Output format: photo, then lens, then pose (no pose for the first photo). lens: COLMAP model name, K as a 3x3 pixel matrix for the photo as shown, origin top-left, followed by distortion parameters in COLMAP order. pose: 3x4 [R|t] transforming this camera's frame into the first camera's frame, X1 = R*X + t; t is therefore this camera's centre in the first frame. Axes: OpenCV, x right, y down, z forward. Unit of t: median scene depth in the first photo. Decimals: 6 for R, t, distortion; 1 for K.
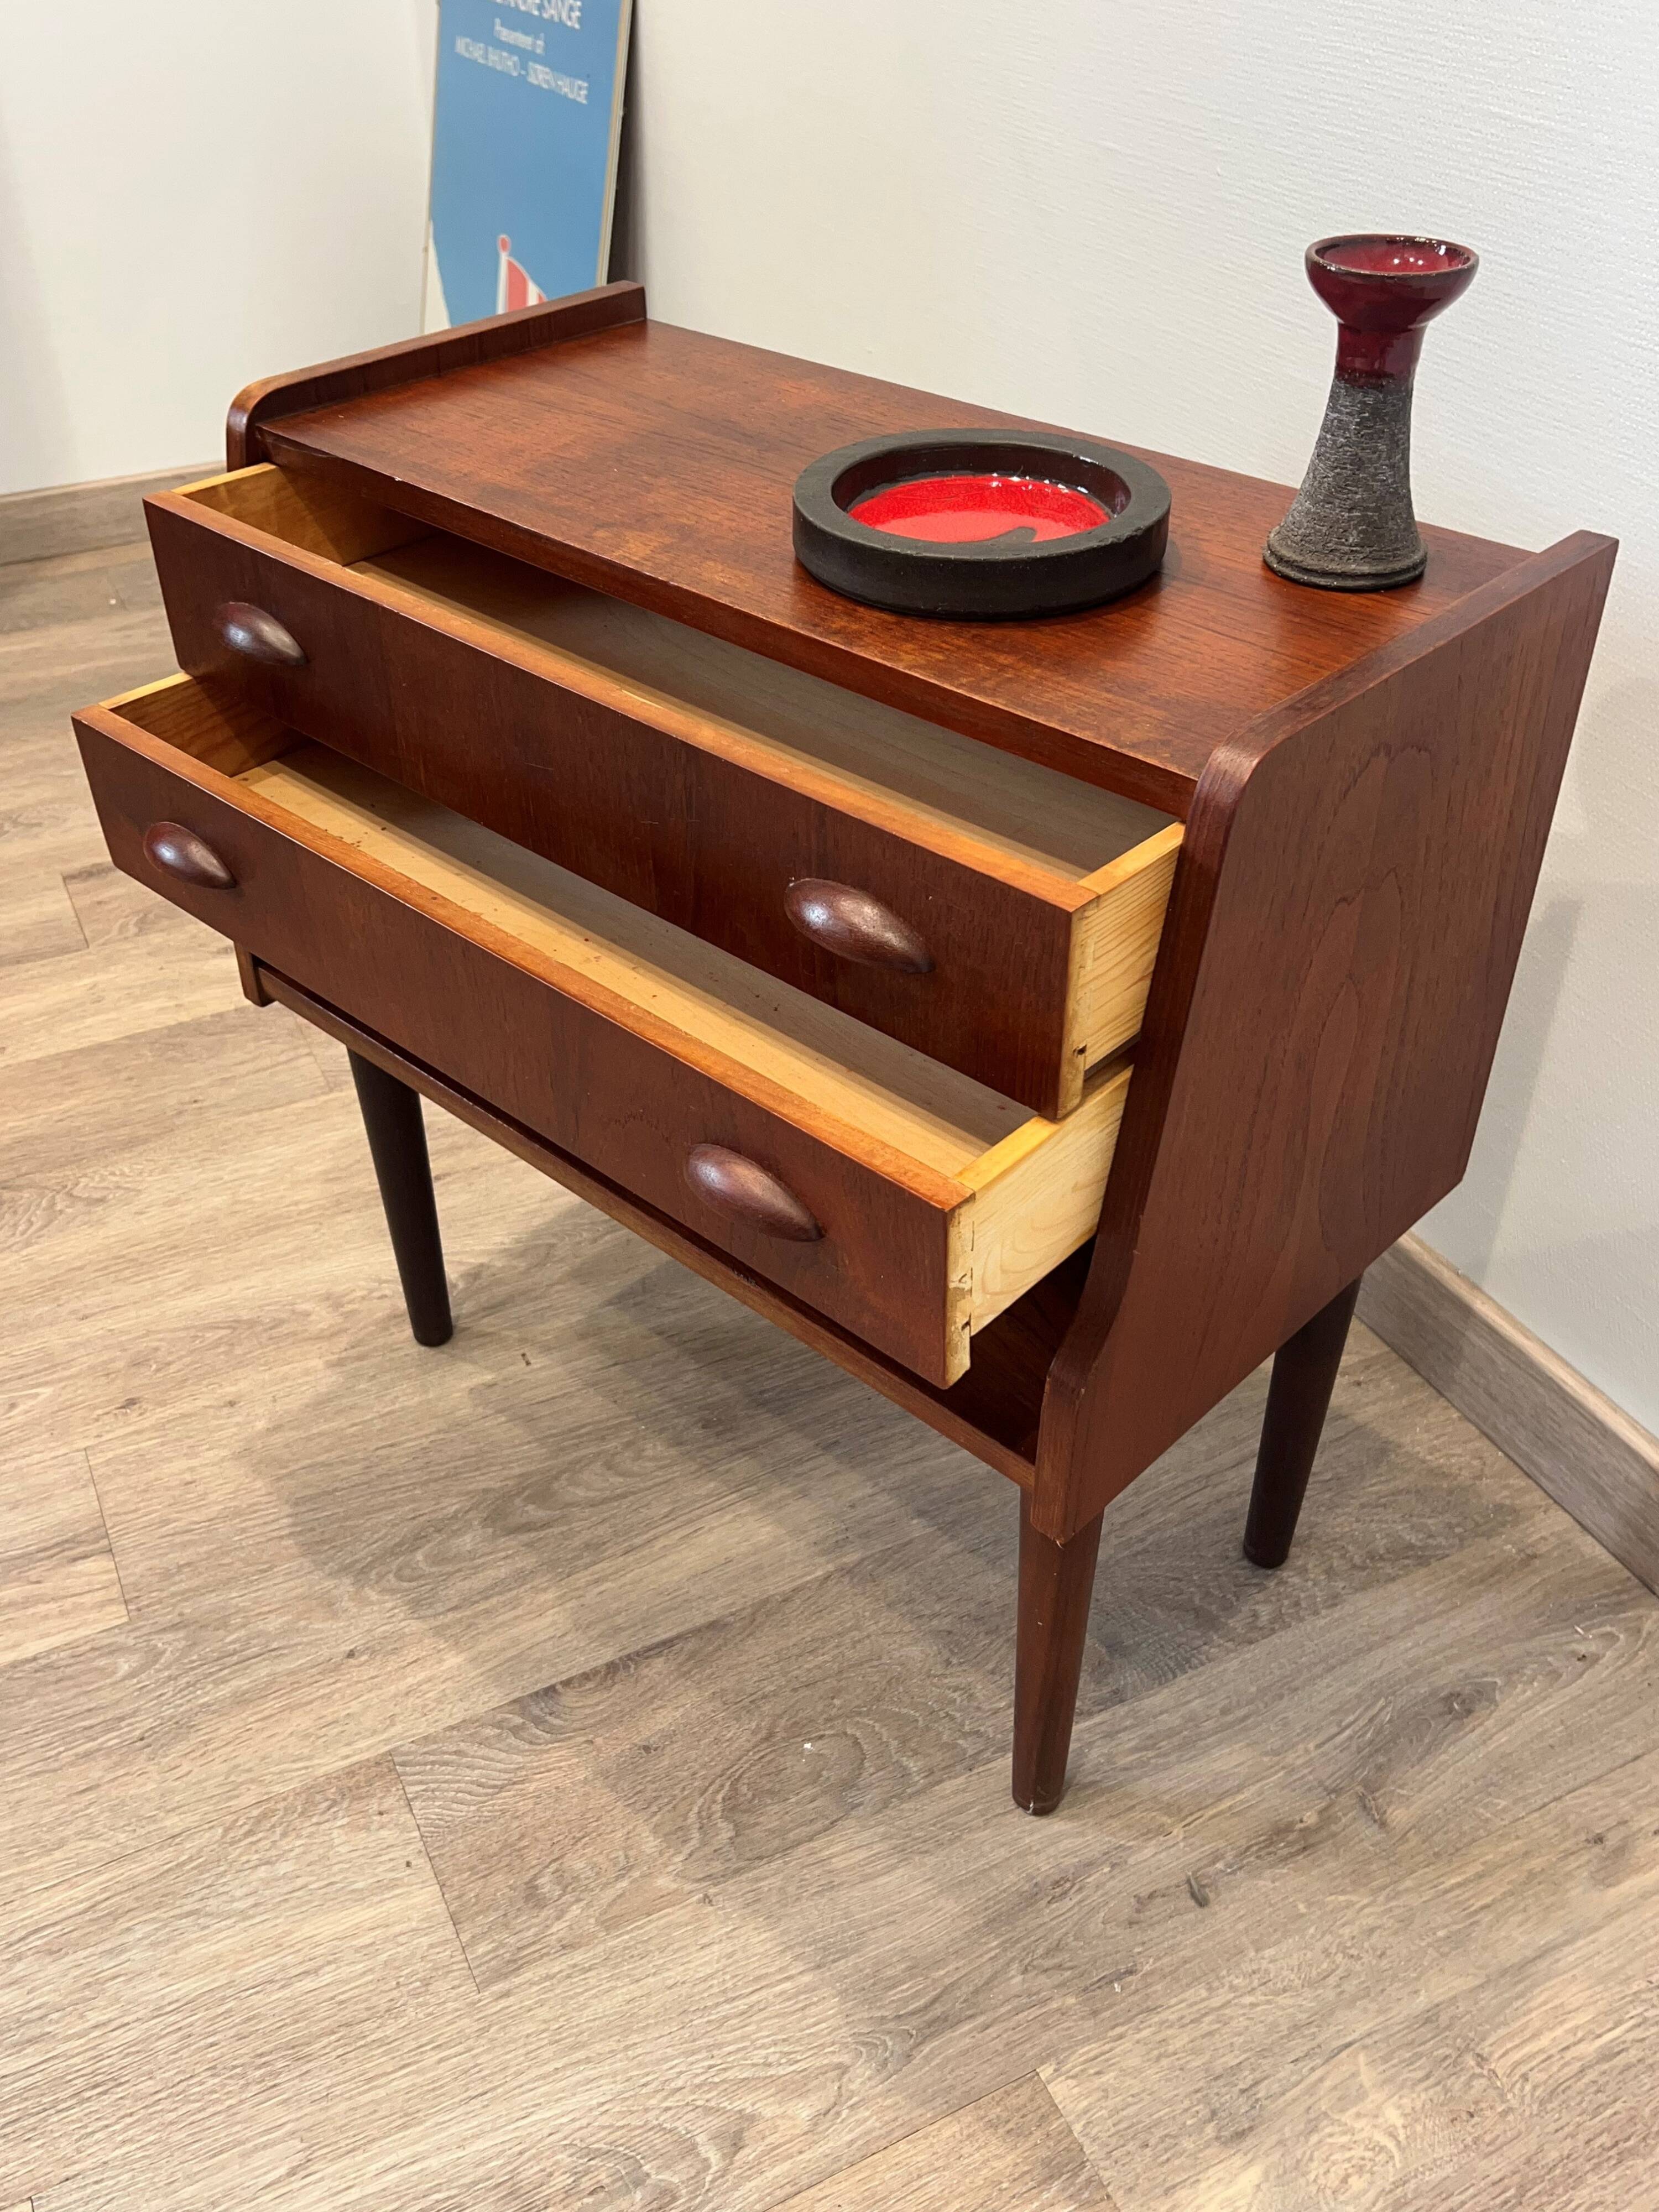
lens RADIAL K [[1967.3, 0, 802.9], [0, 1967.3, 1101.9], [0, 0, 1]] dist [0.018197, -0.017104]
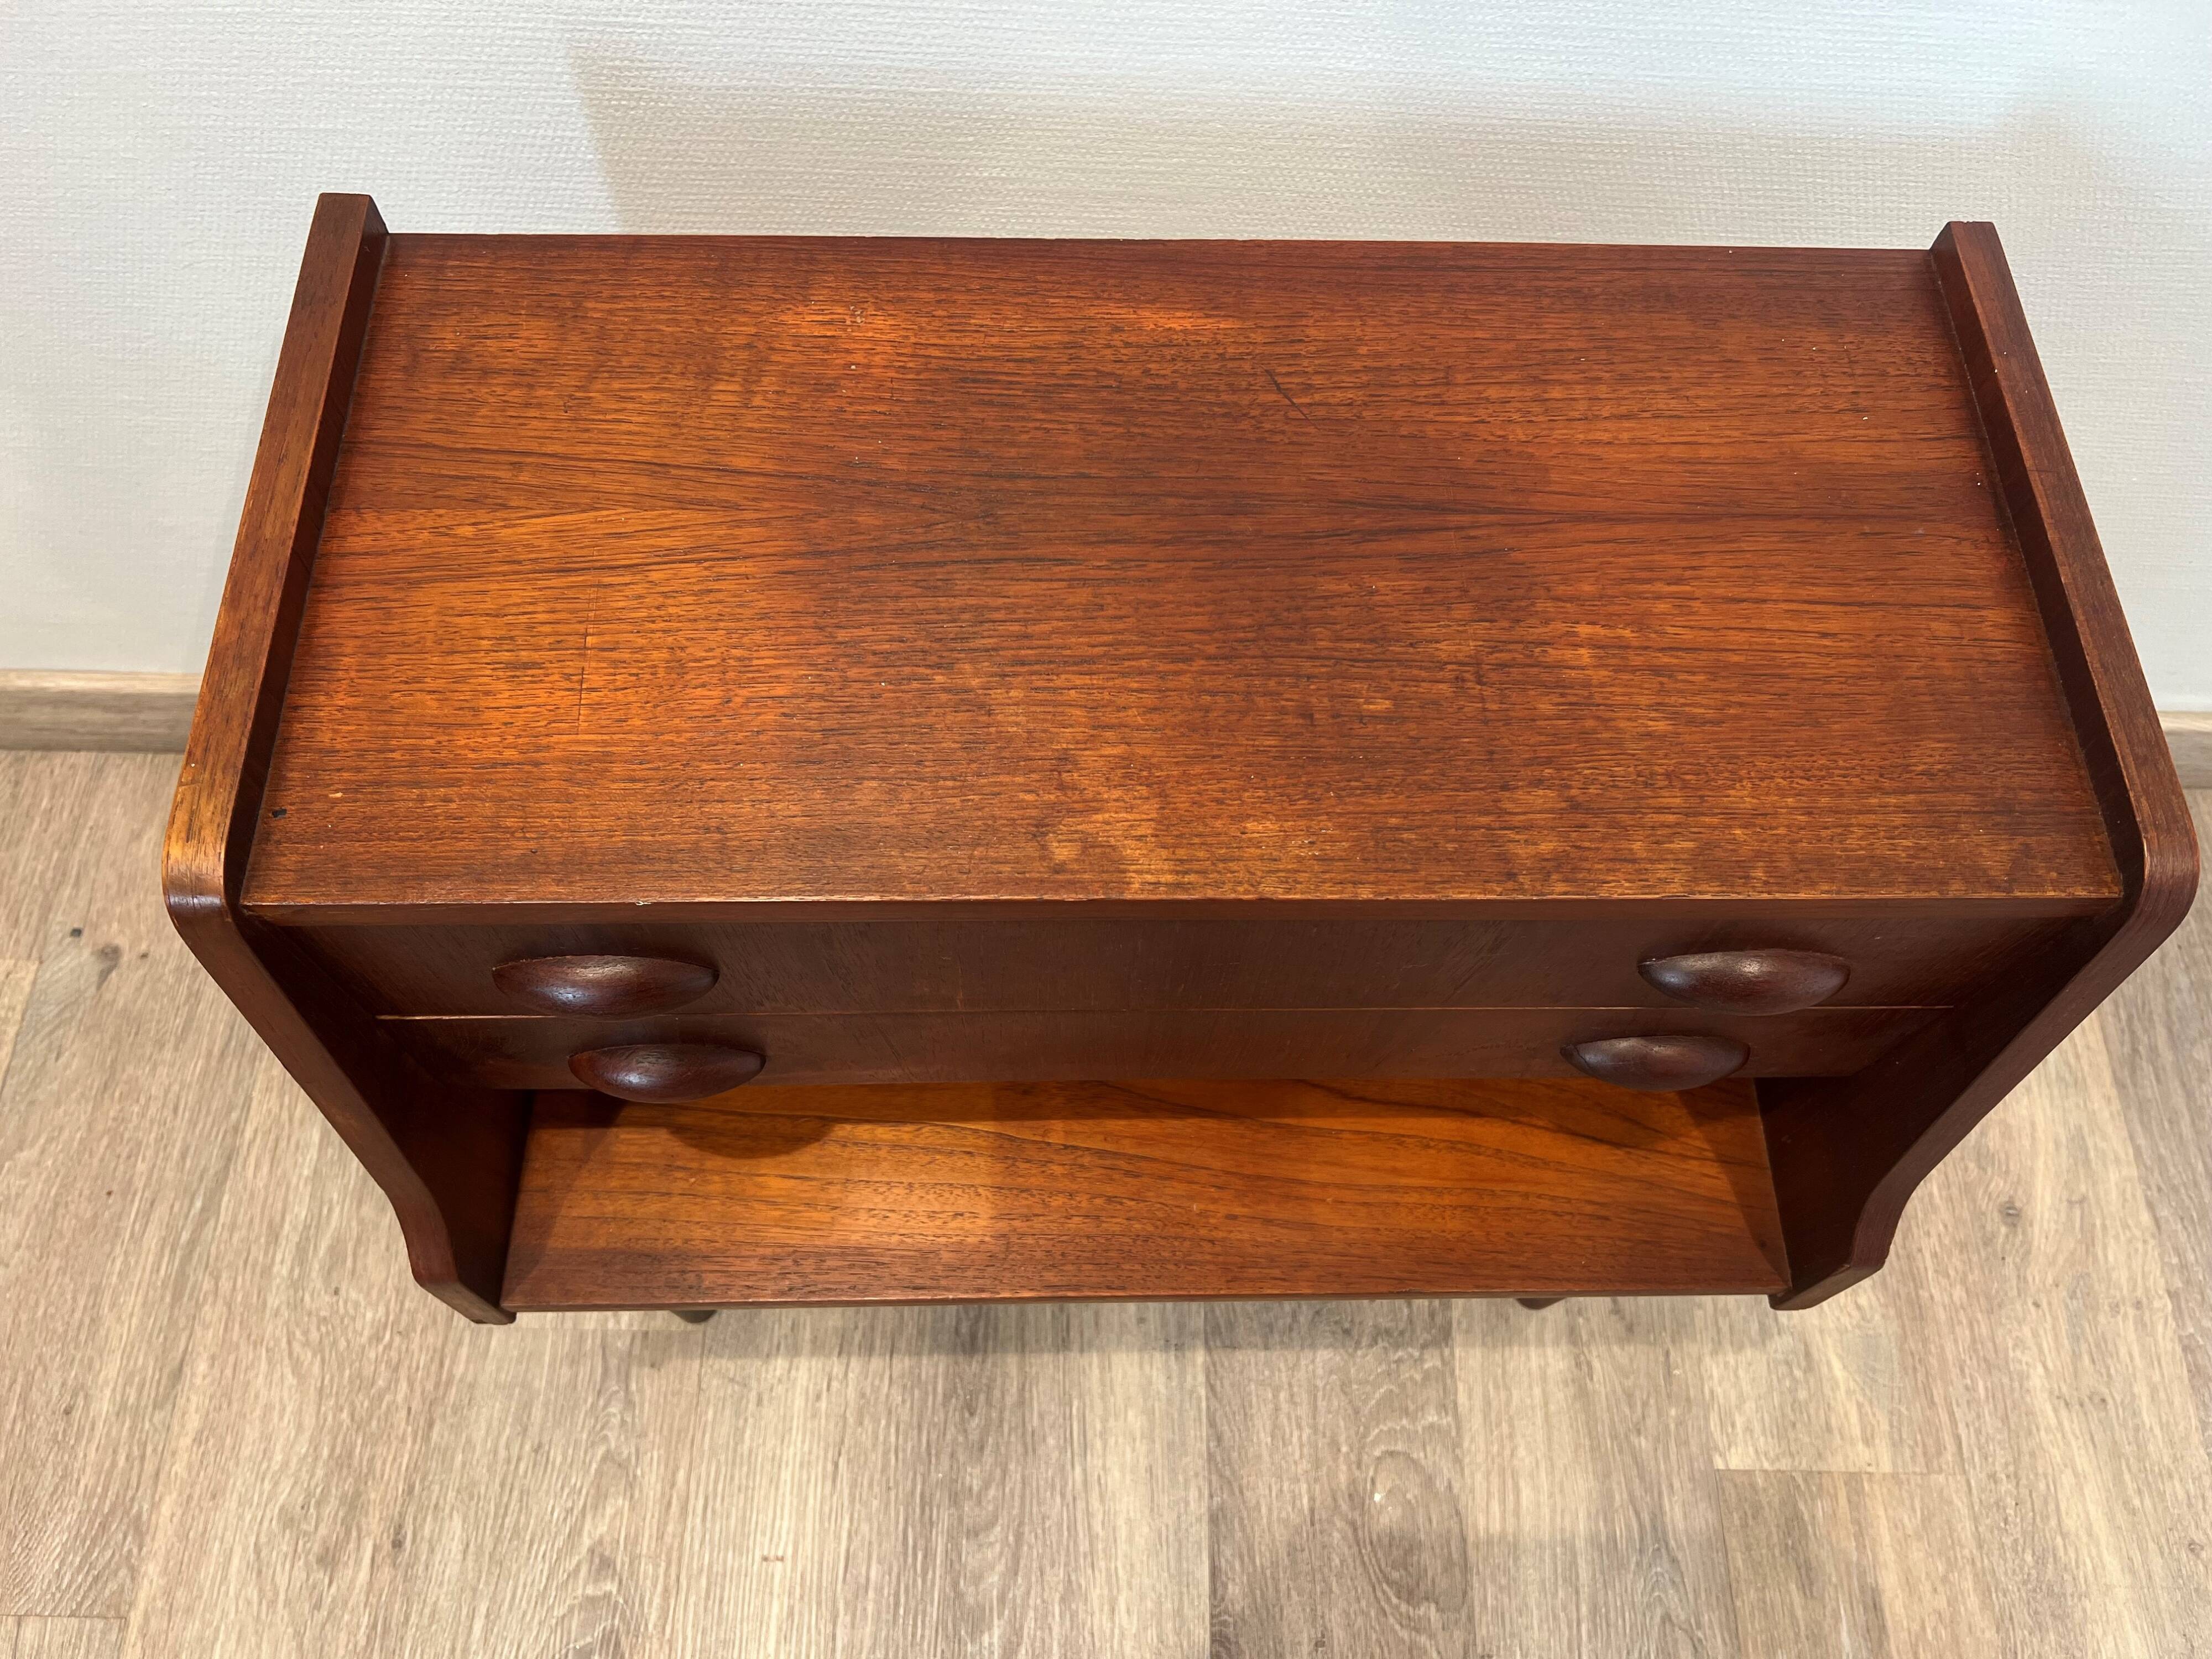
lens RADIAL K [[1682.2, 0, 1102.4], [0, 1682.2, 839.0], [0, 0, 1]] dist [0.017182, -0.023172]
pose [[0.446024, -0.800997, 0.399332, -0.150279], [0.497367, 0.592757, 0.633455, -0.572857], [-0.744102, -0.083921, 0.662774, 0.539130]]
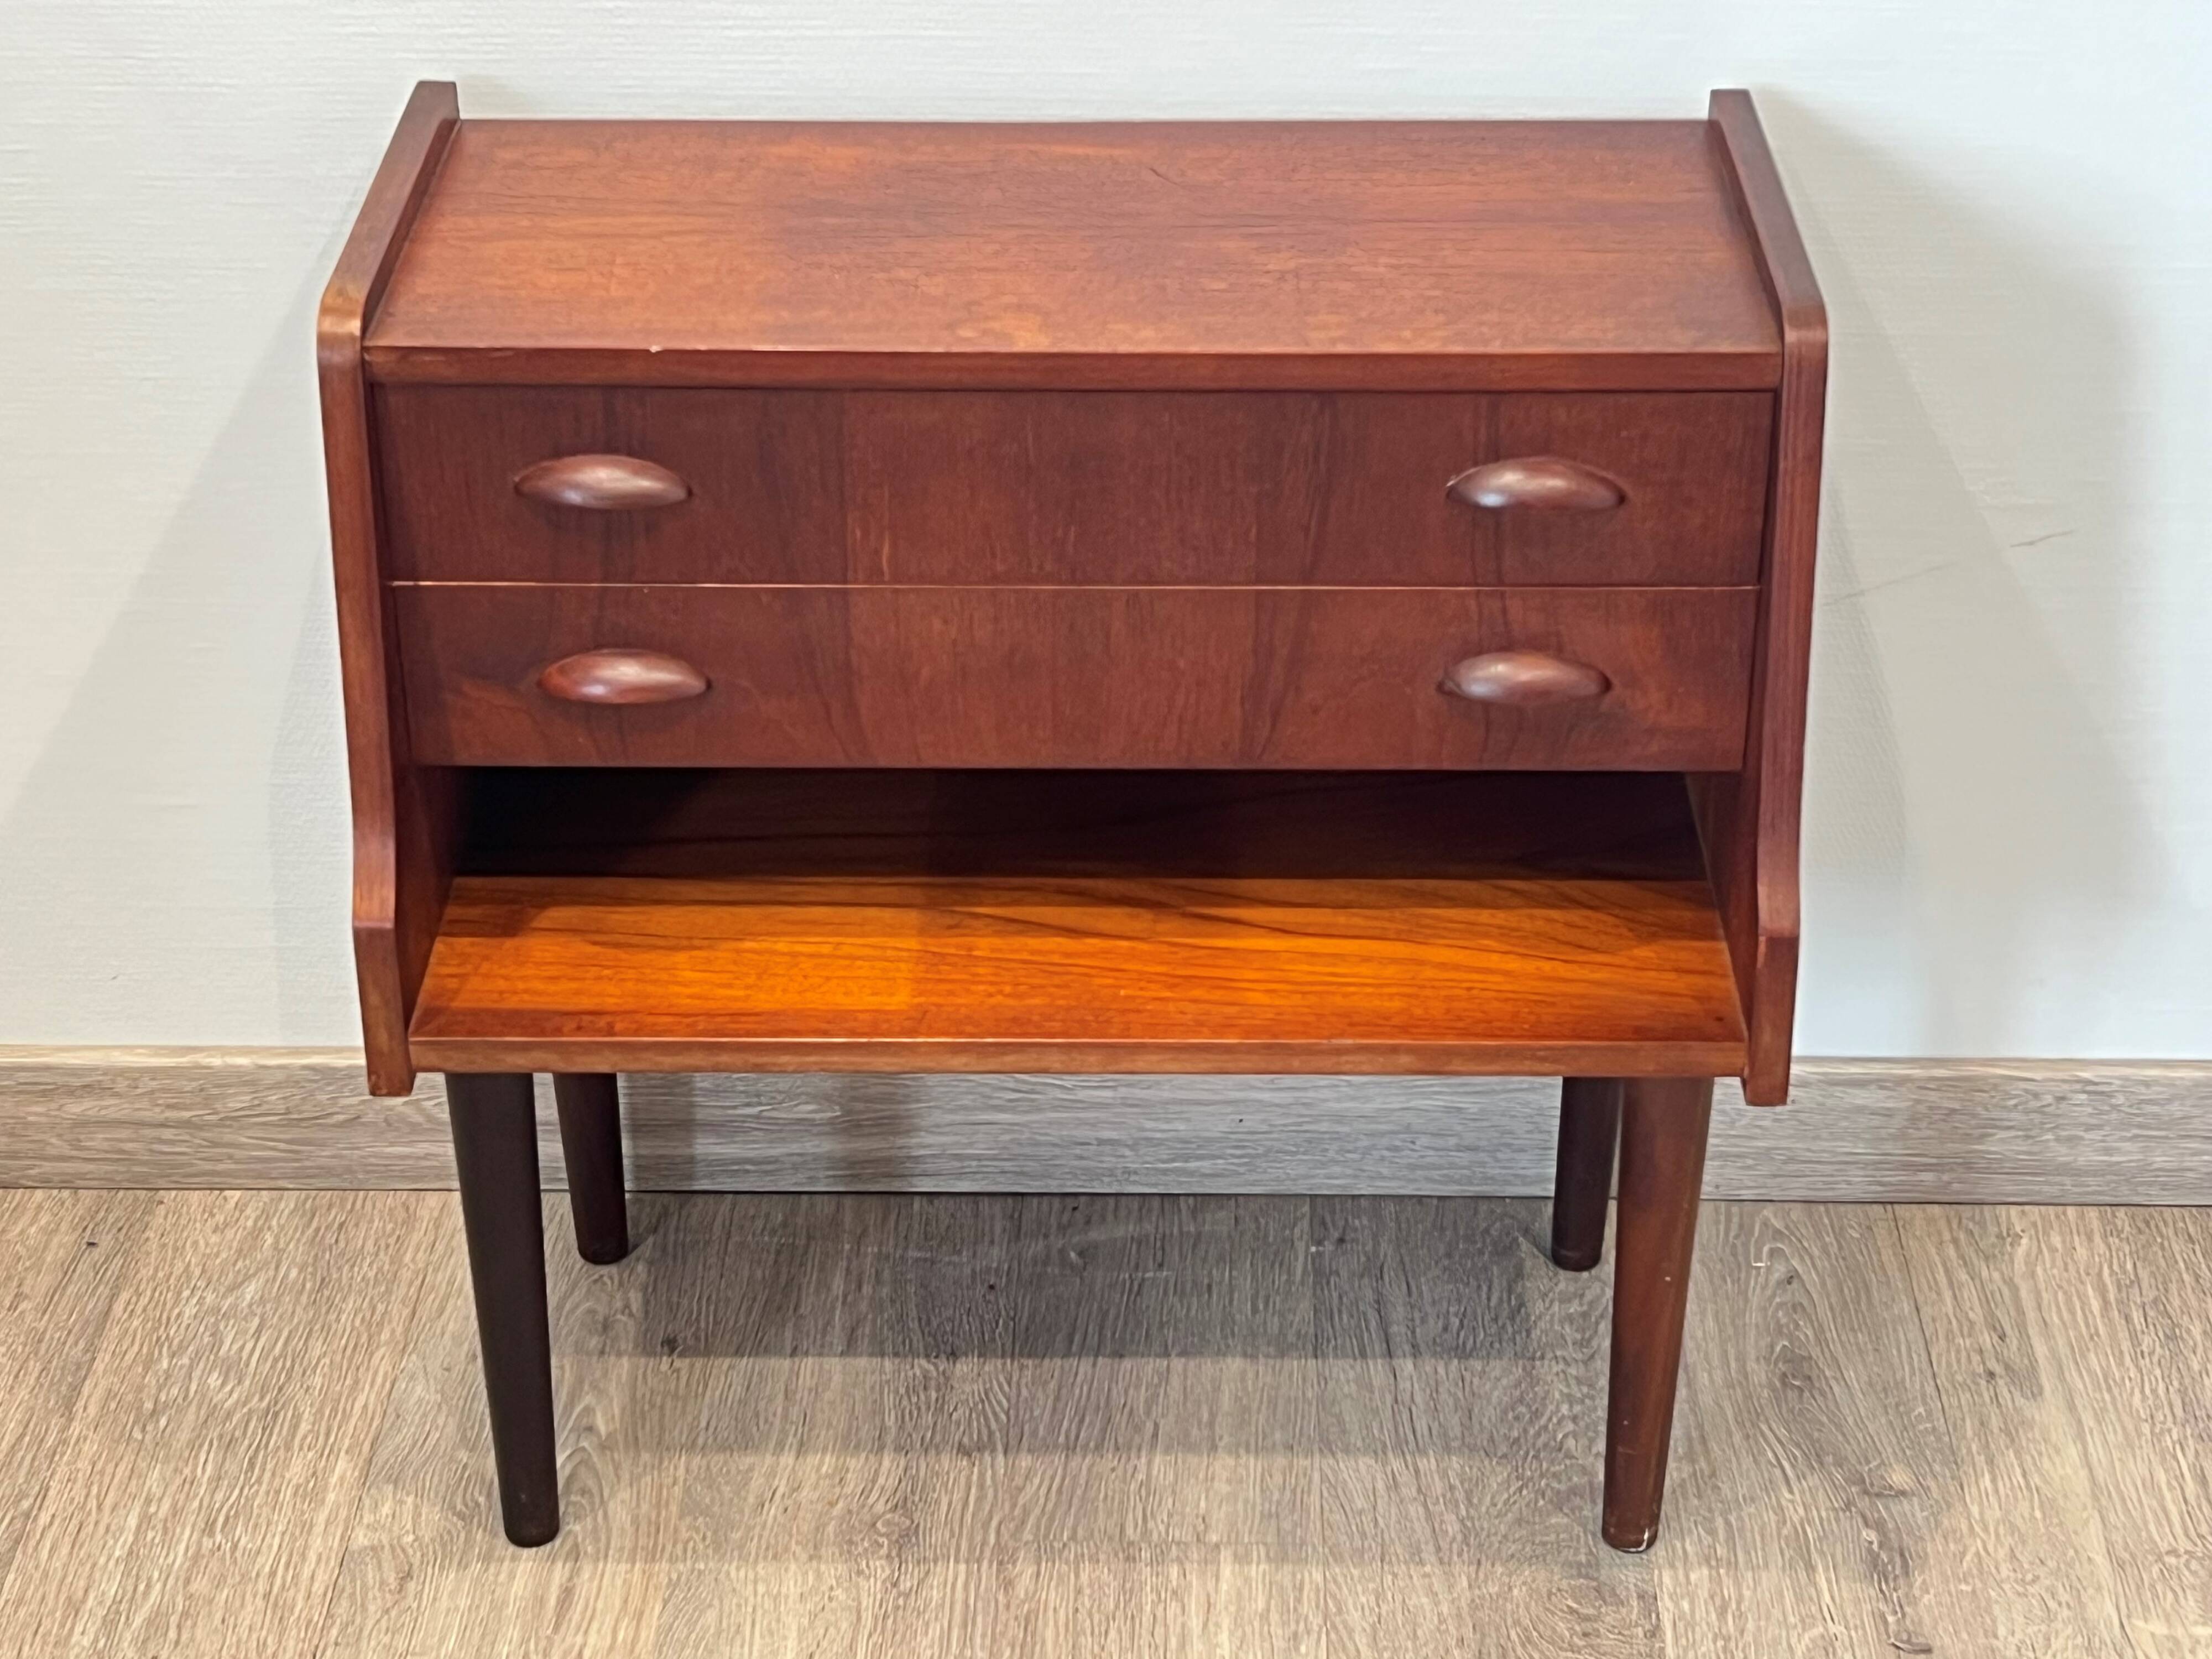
lens RADIAL K [[4178.7, 0, 1087.0], [0, 4178.7, 810.2], [0, 0, 1]] dist [0.062262, 0.000000]
pose [[0.464913, -0.434780, 0.771247, -1.227129], [0.523970, 0.837299, 0.156162, -0.395146], [-0.713660, 0.331508, 0.617083, -0.033404]]
